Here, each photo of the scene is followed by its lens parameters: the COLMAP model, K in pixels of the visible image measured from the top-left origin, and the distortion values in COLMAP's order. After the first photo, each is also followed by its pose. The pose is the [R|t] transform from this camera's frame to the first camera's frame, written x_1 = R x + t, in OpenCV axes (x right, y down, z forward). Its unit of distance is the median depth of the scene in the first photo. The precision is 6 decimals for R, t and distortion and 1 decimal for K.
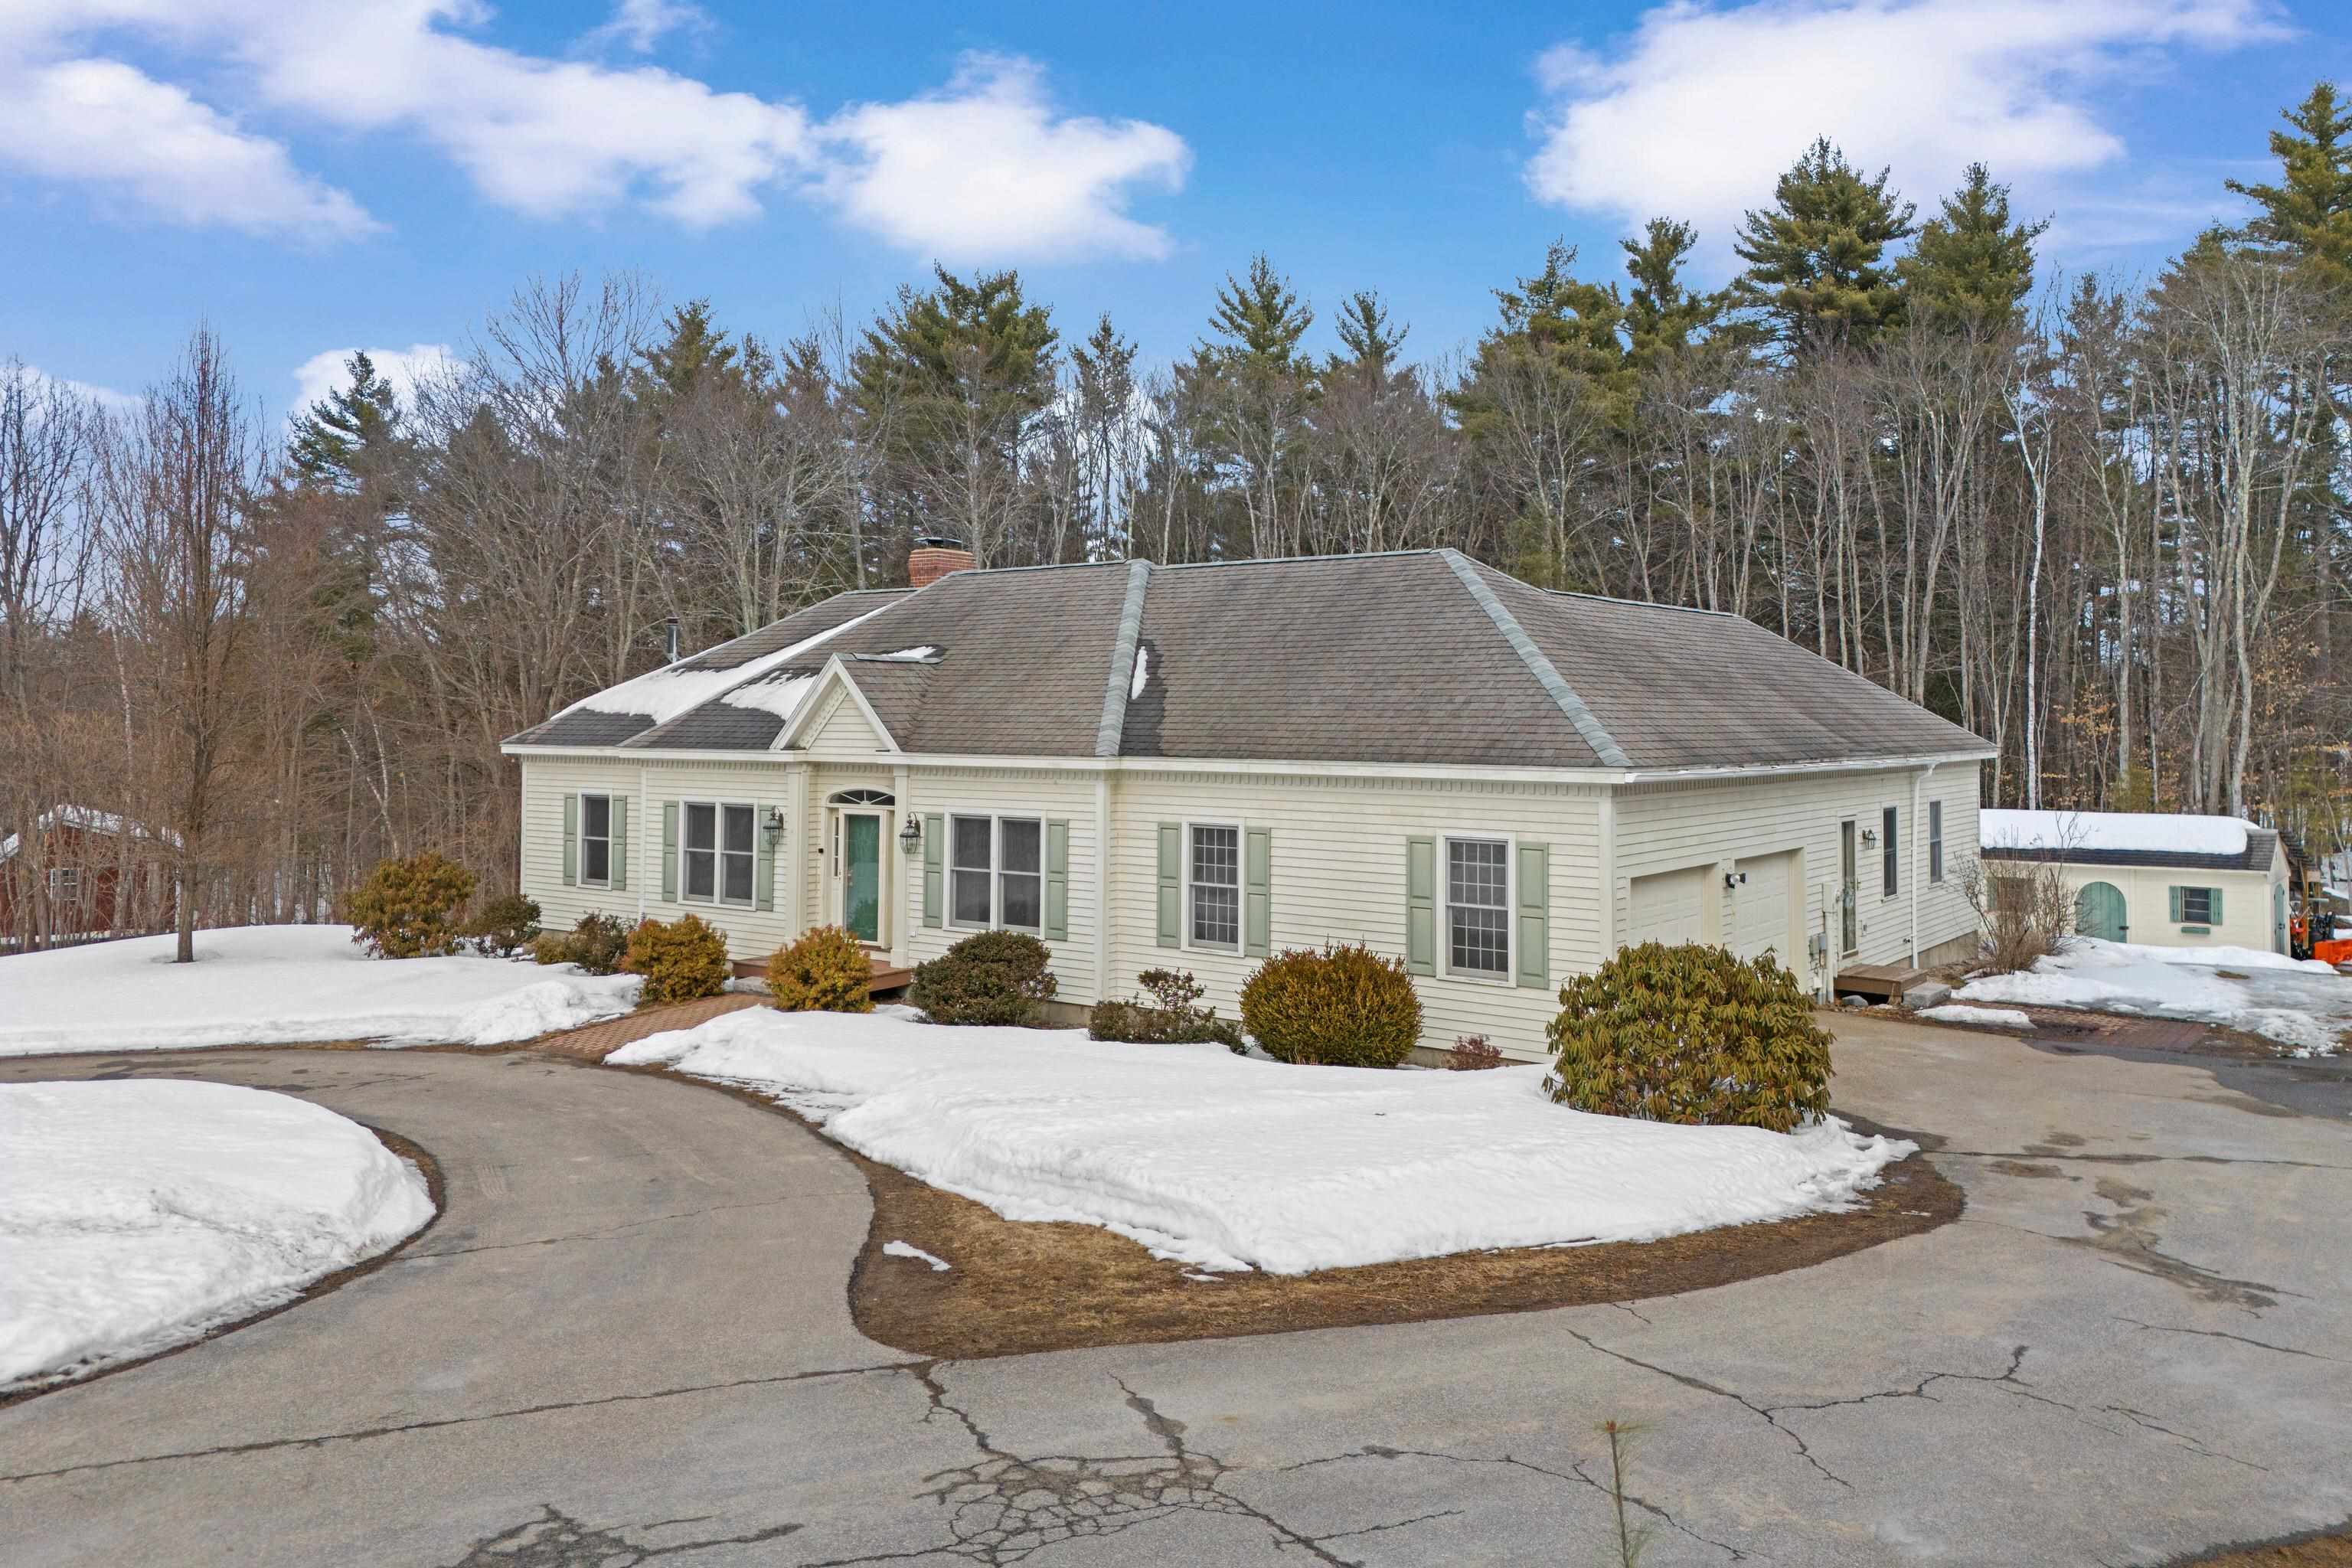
lens RADIAL K [[1802.1, 0, 1131.1], [0, 1802.1, 781.7], [0, 0, 1]] dist [0.088059, 0.001145]
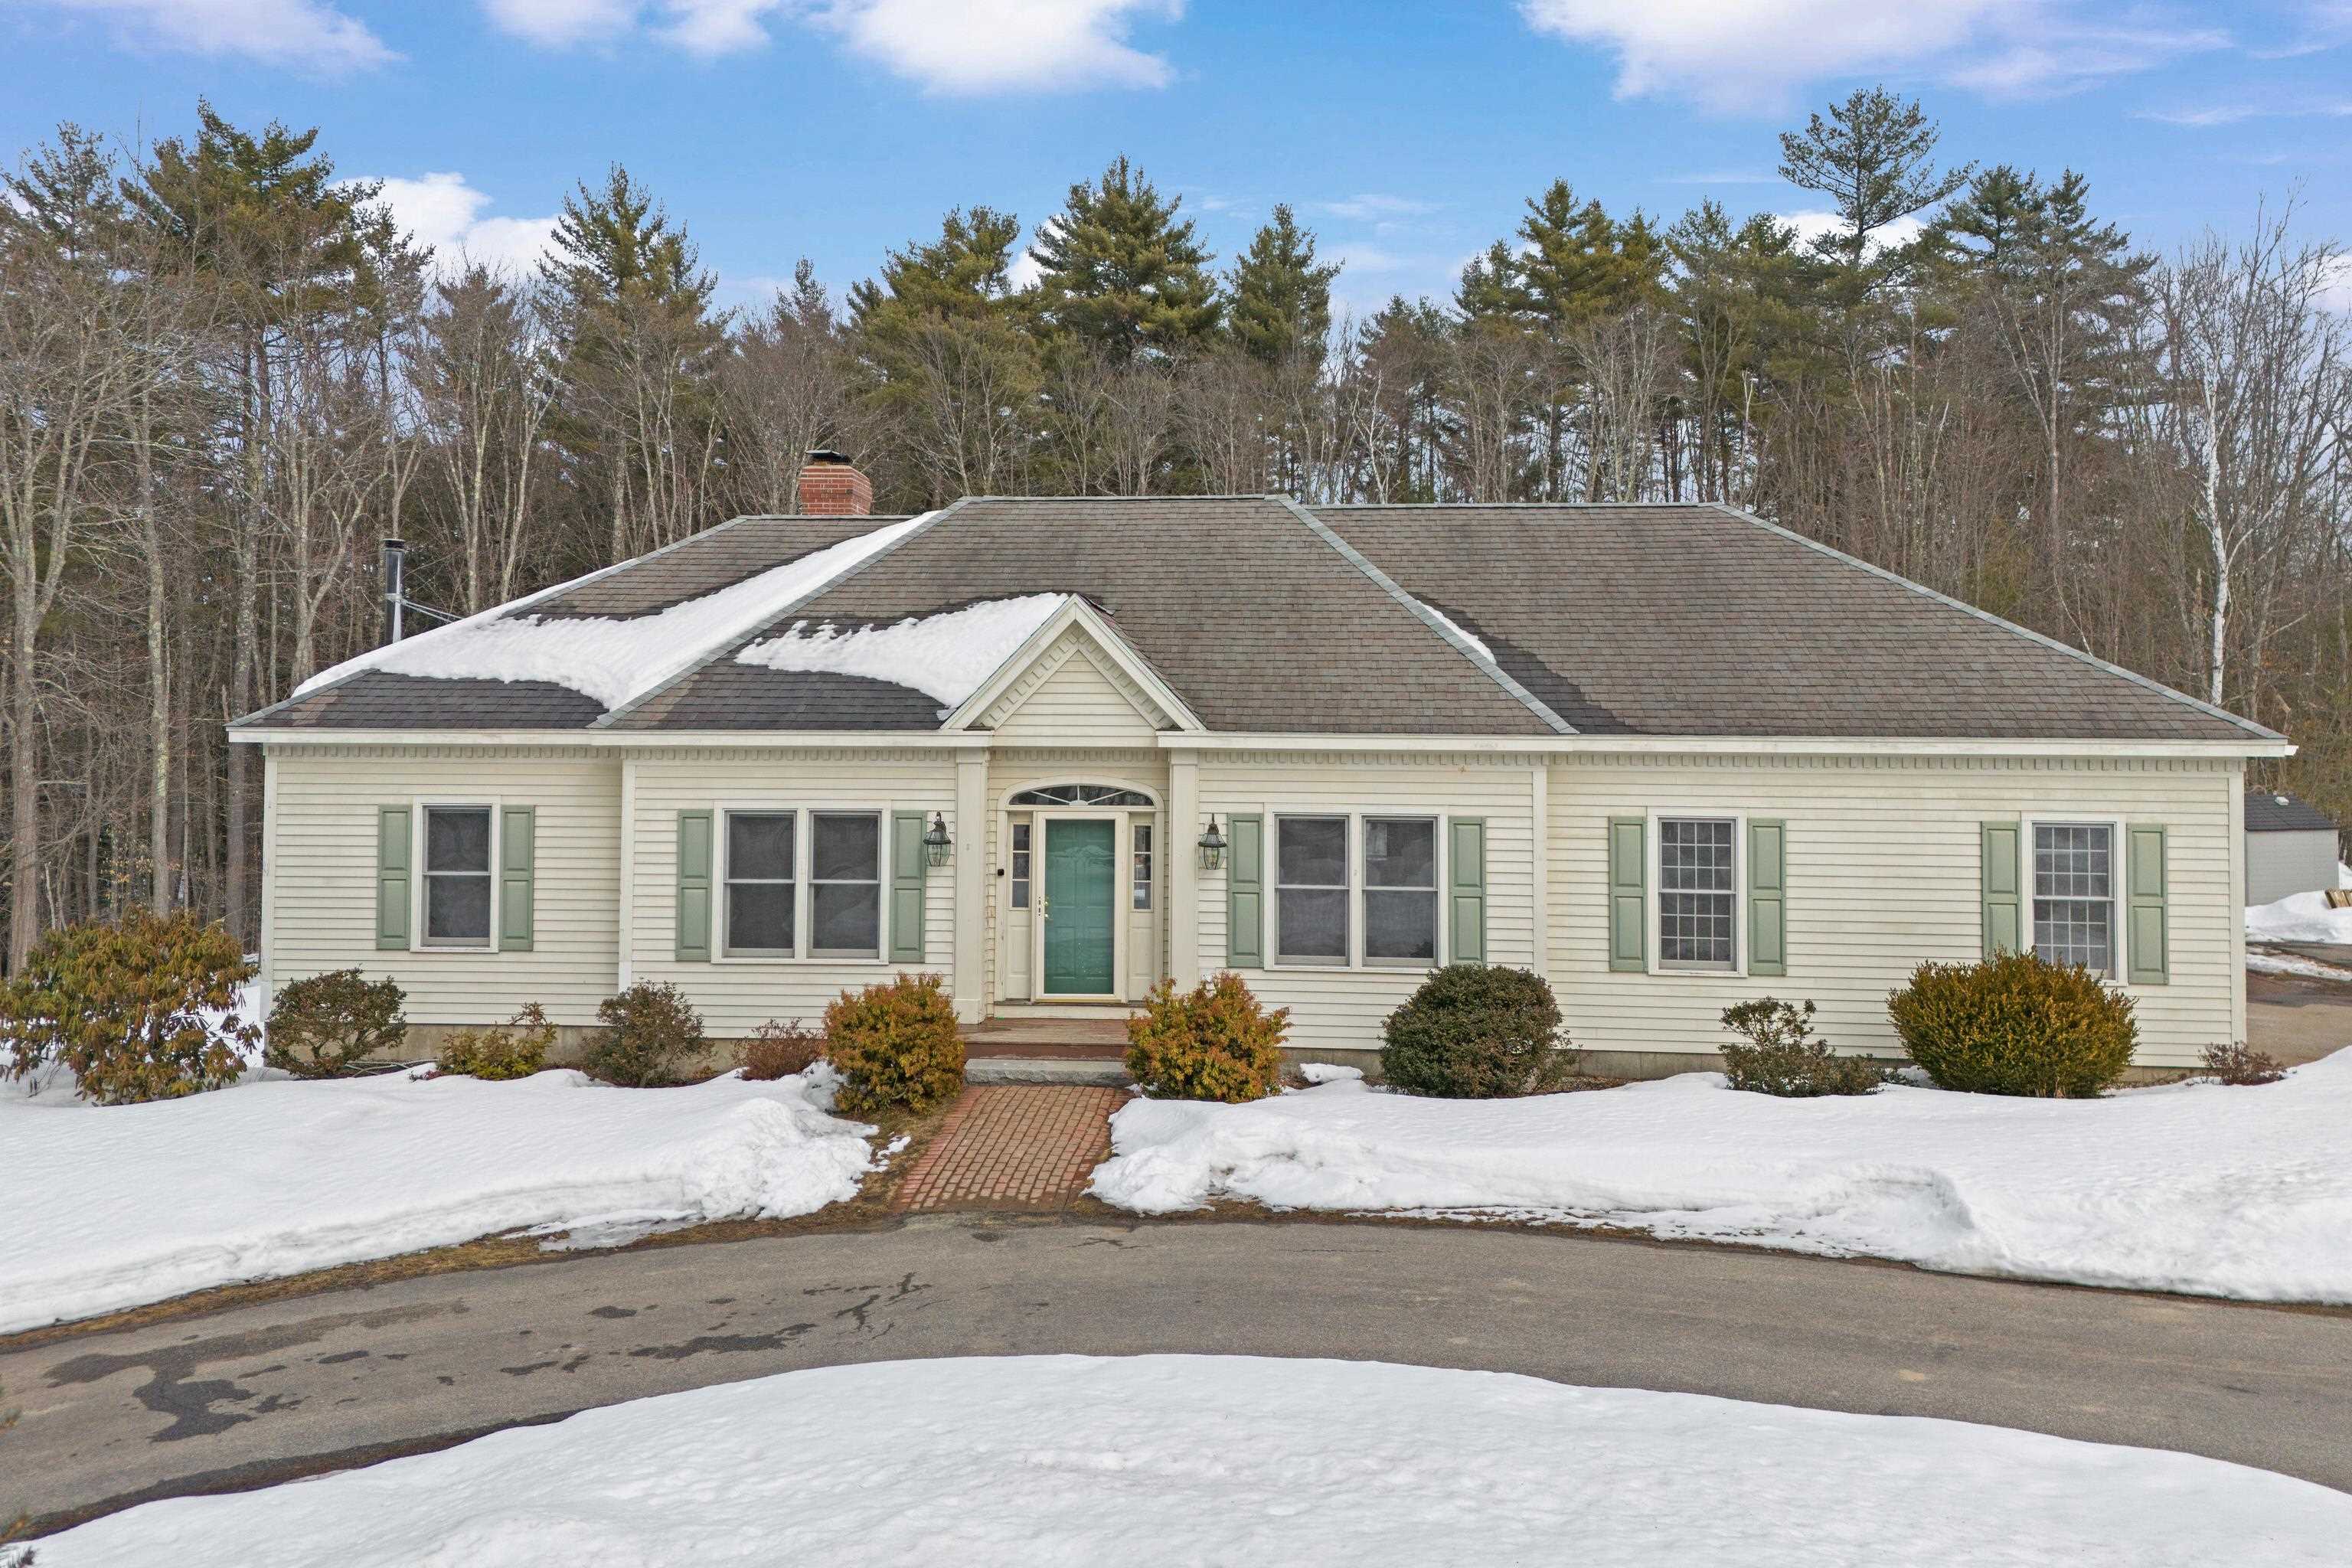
lens RADIAL K [[1694.5, 0, 1226.6], [0, 1694.5, 755.7], [0, 0, 1]] dist [0.040797, -0.000111]
pose [[0.830571, -0.020131, 0.556548, -0.468799], [0.017606, 0.999796, 0.009889, -0.012786], [-0.556634, 0.001586, 0.830756, 0.398075]]
